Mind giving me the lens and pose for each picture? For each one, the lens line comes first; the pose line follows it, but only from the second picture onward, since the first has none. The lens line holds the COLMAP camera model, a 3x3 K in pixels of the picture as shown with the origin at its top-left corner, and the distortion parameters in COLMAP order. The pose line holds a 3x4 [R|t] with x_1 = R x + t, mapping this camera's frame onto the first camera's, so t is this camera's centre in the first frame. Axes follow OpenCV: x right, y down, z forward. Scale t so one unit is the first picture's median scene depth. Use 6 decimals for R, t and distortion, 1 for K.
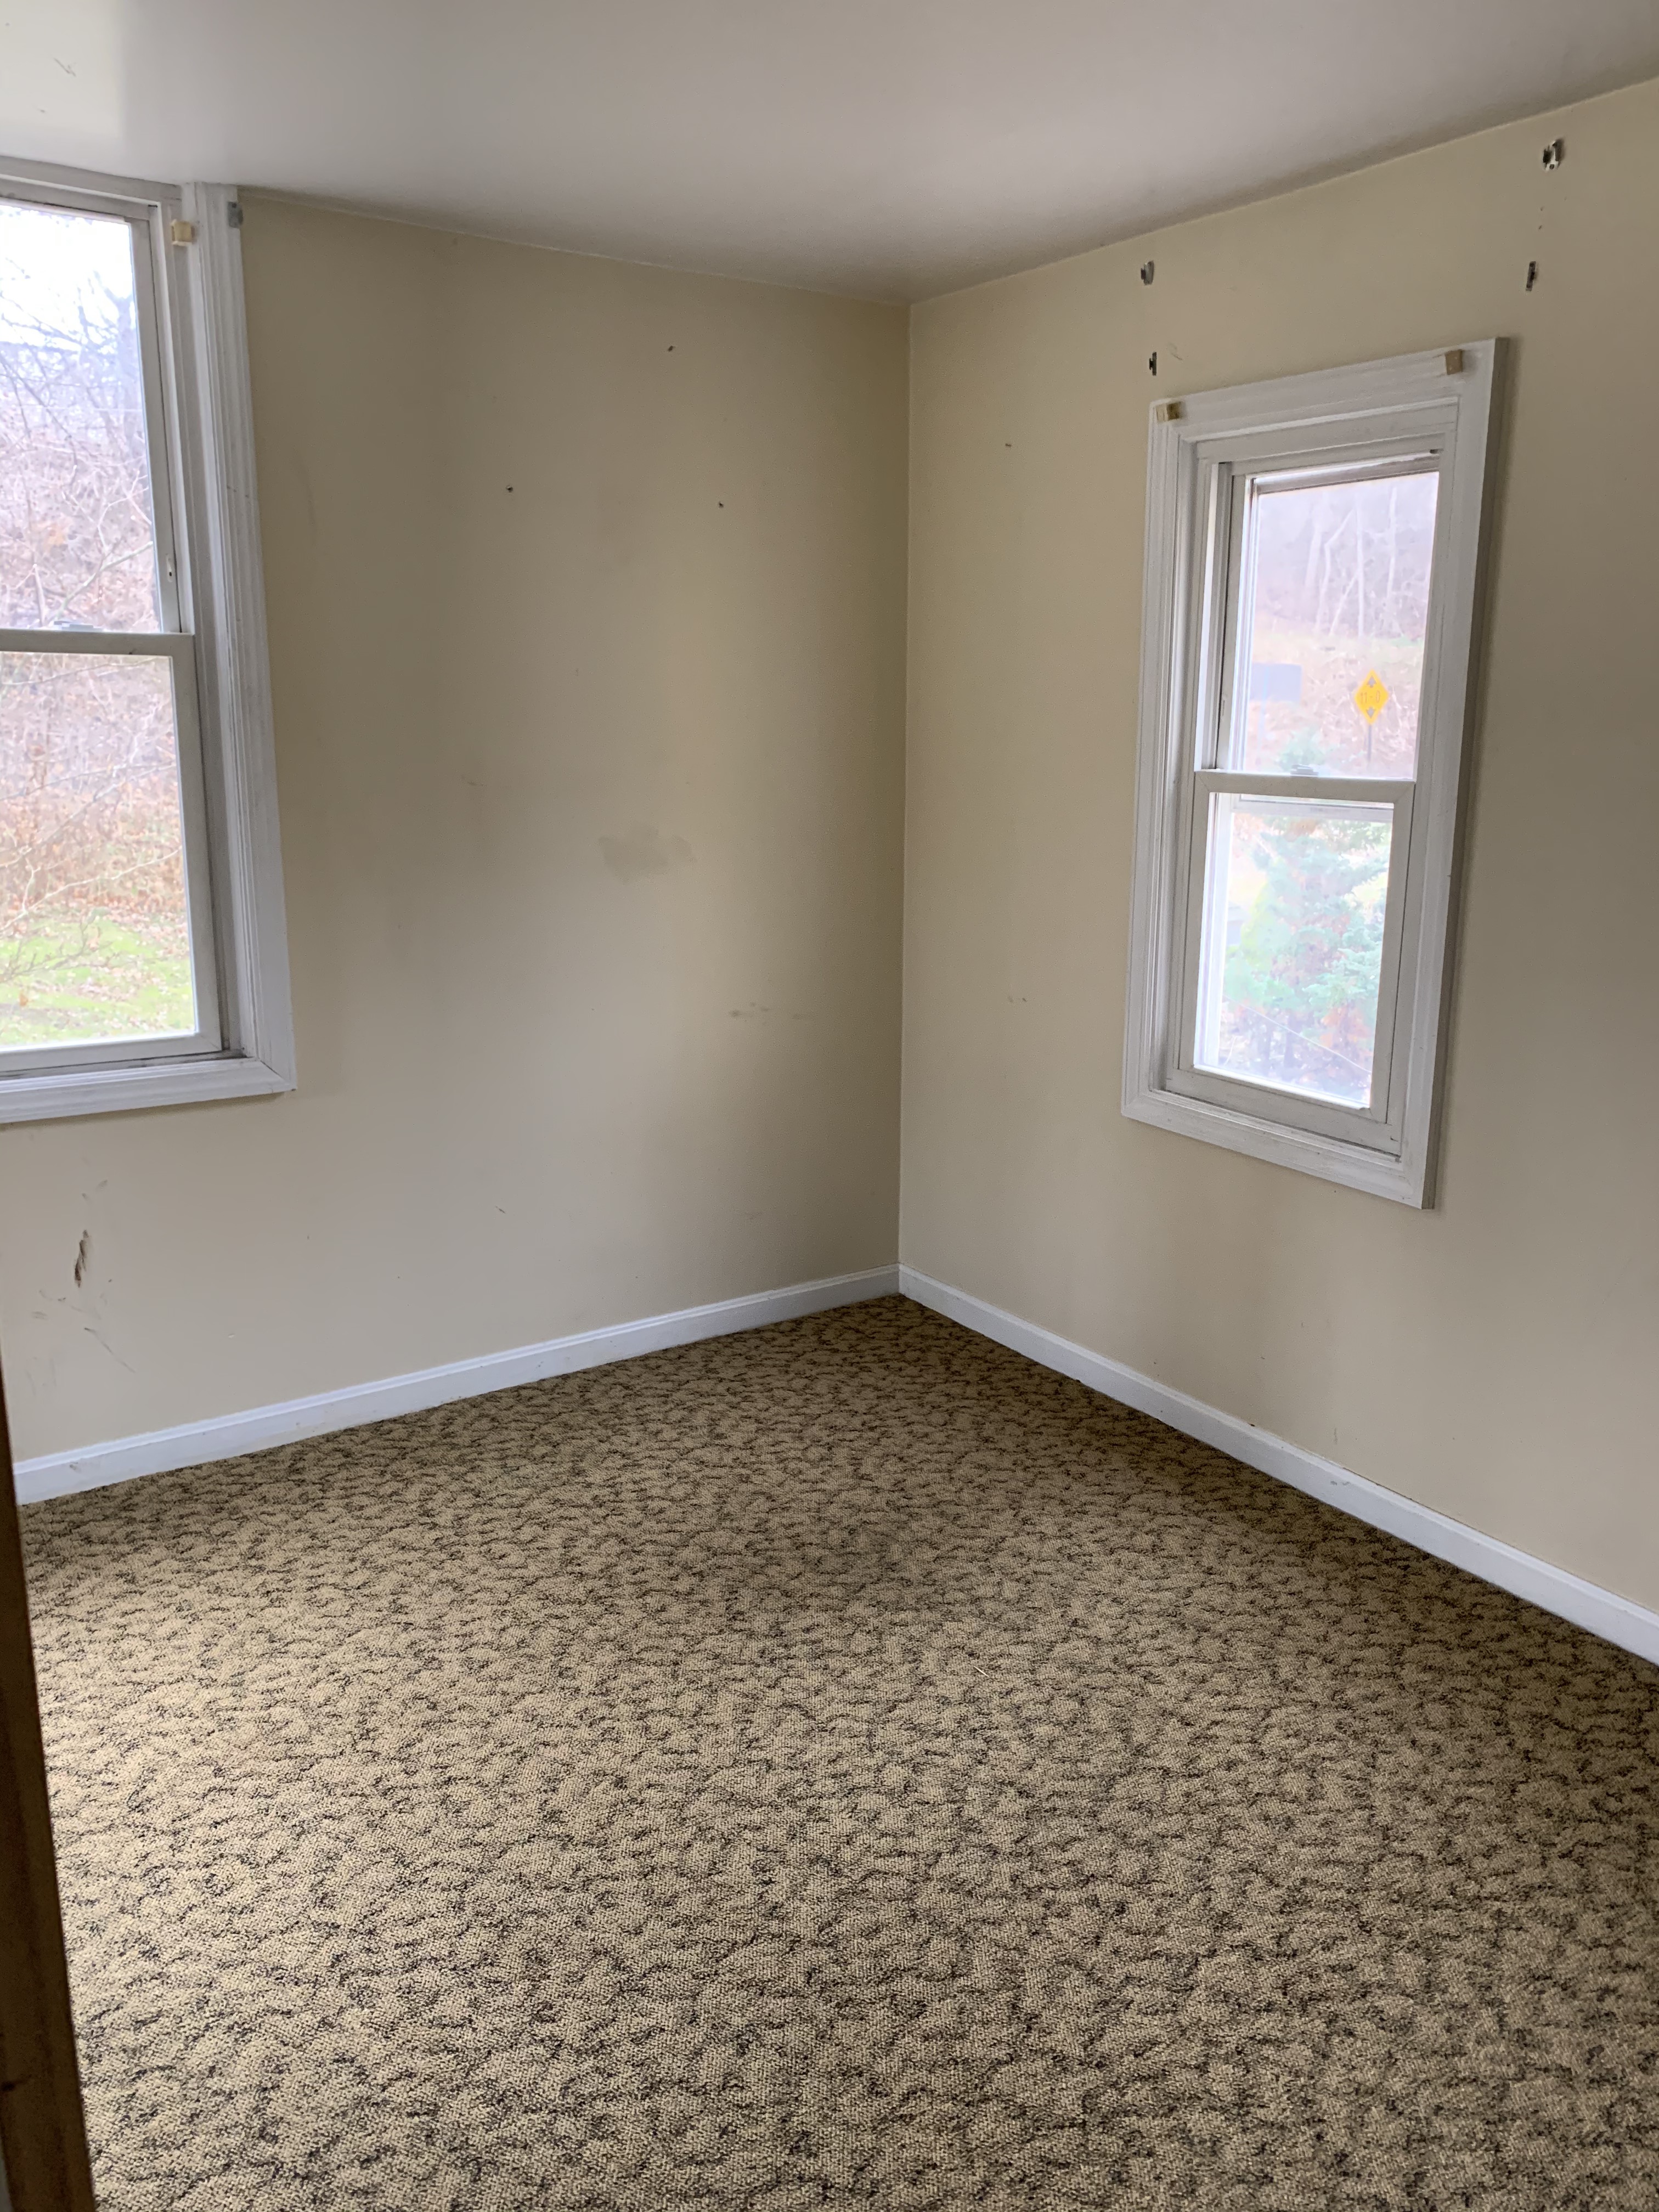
lens RADIAL K [[1694.2, 0, 821.0], [0, 1694.2, 1019.2], [0, 0, 1]] dist [0.037196, -0.024510]
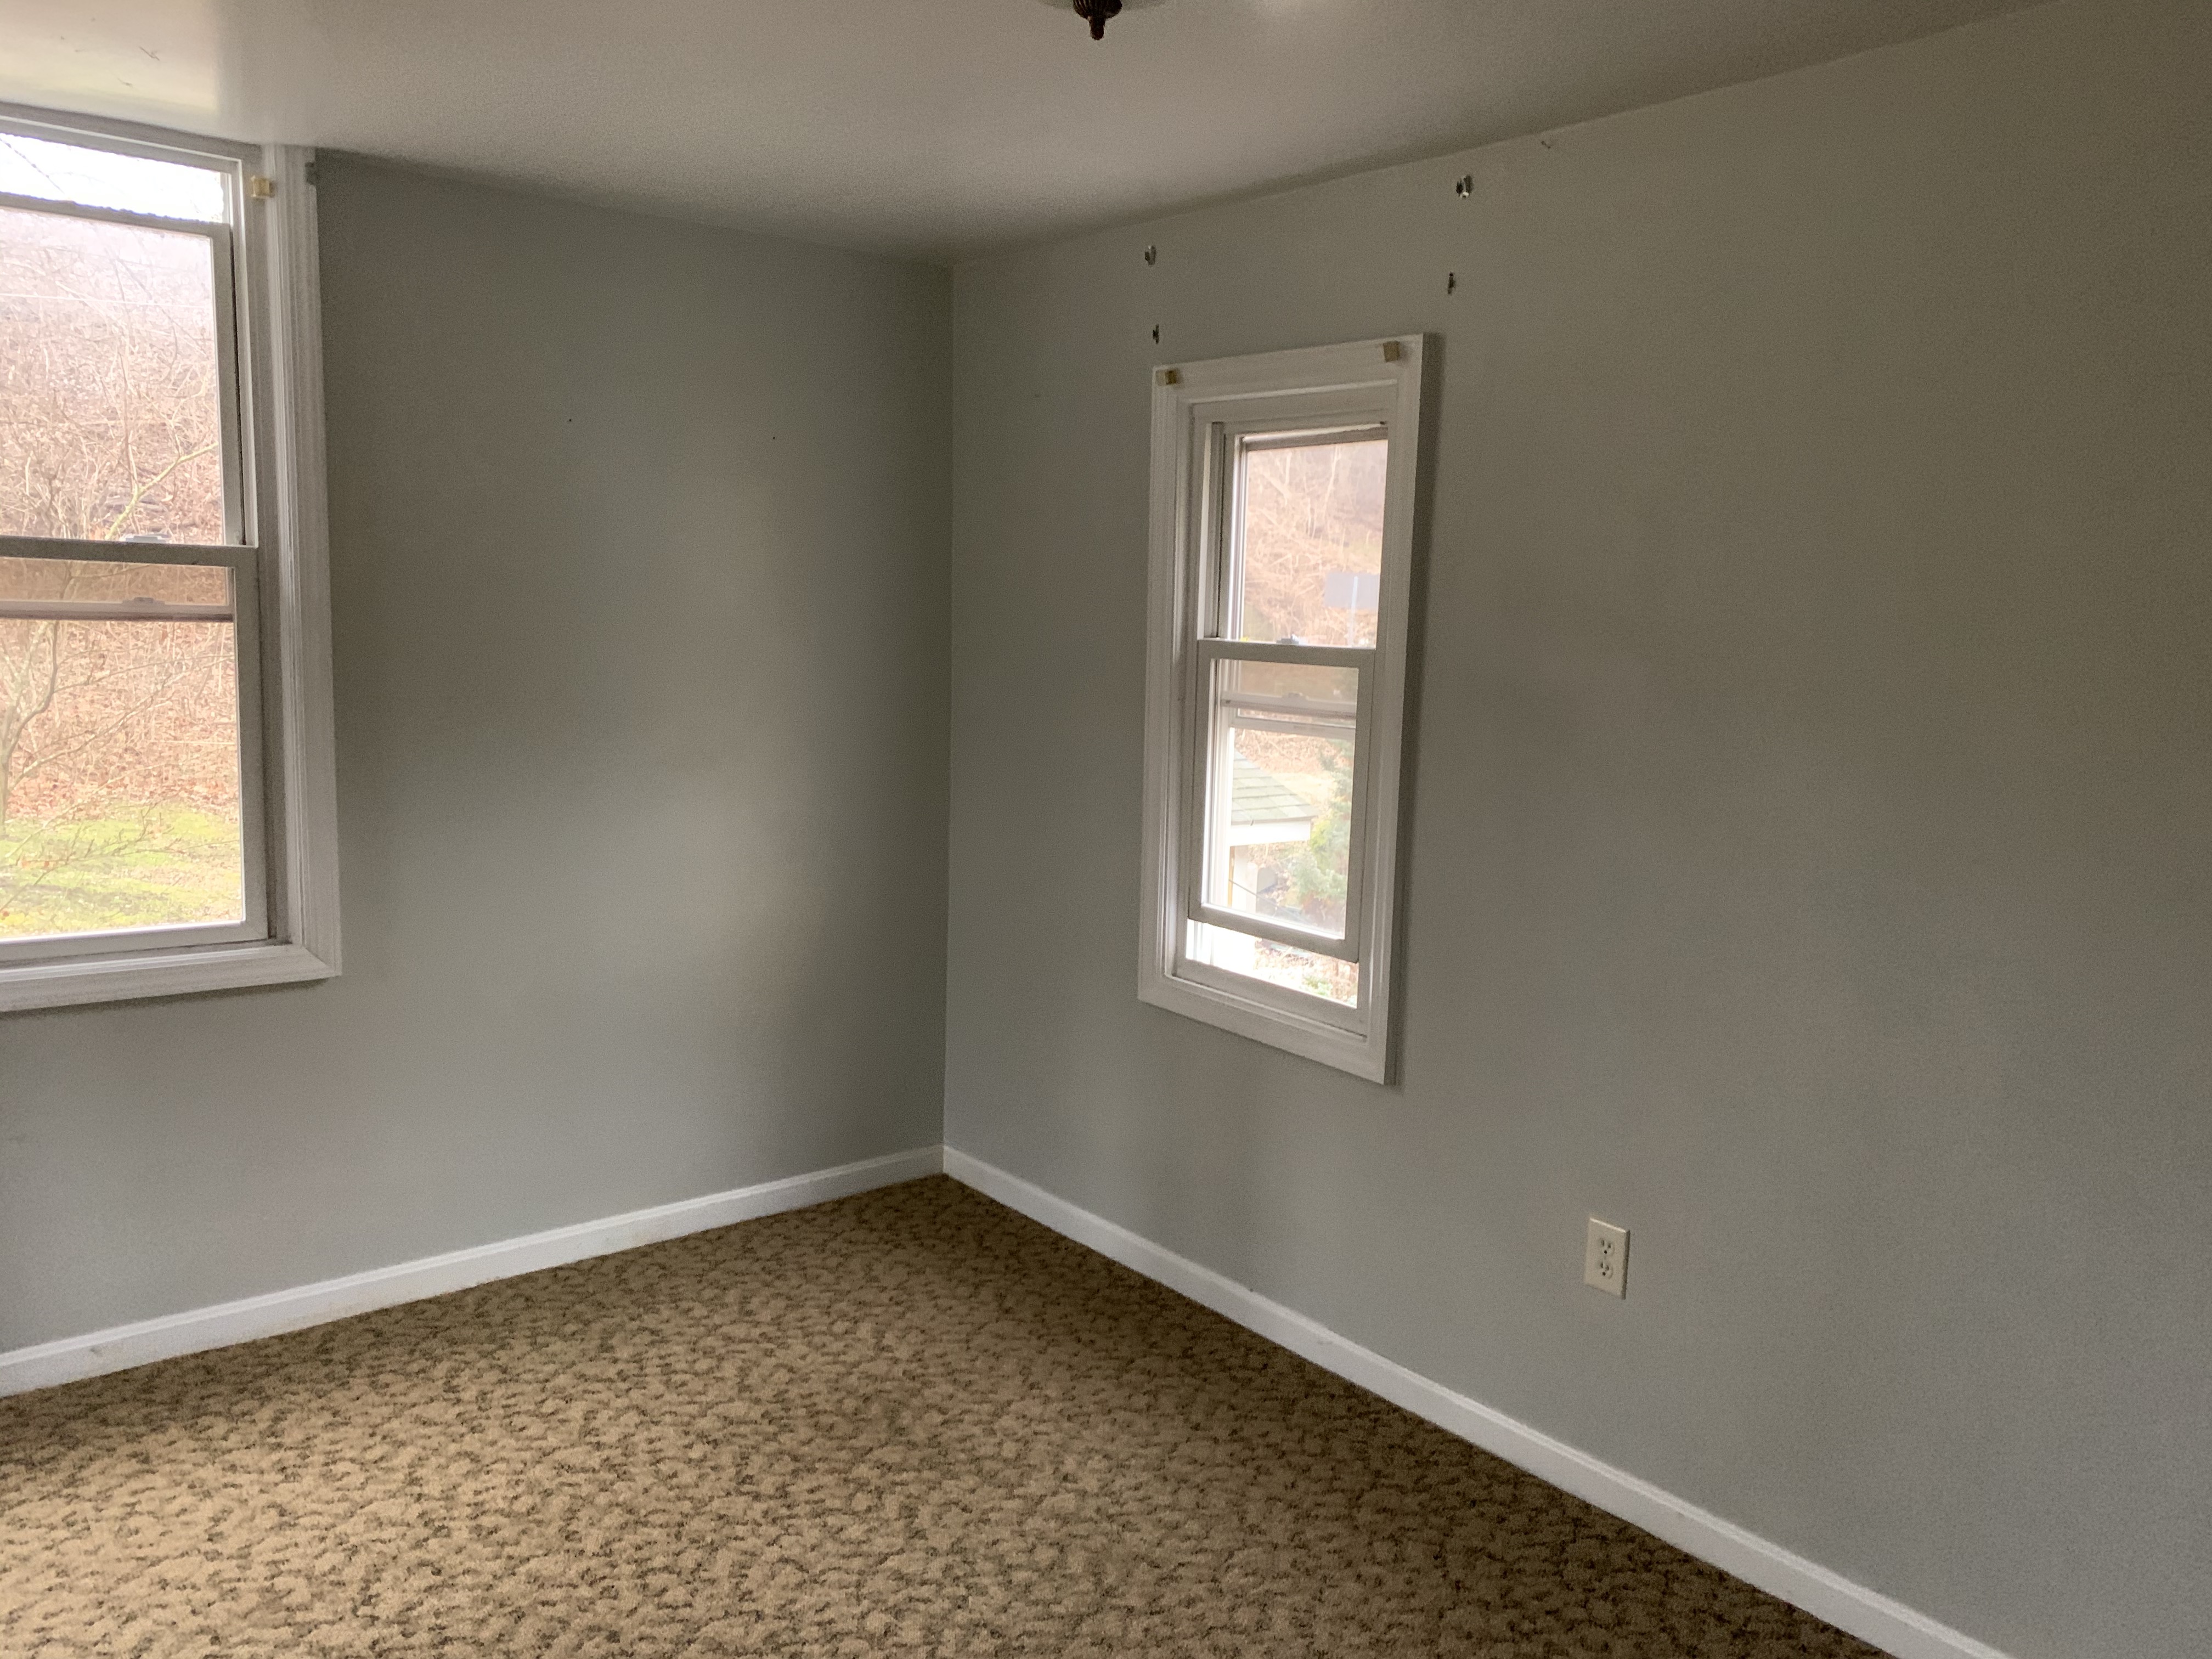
lens RADIAL K [[1694.2, 0, 1109.3], [0, 1694.2, 773.7], [0, 0, 1]] dist [0.037196, -0.024510]
pose [[0.995702, 0.014175, 0.091523, 0.071066], [-0.006684, 0.996640, -0.081636, -0.000731], [-0.092373, 0.080673, 0.992451, -0.104469]]
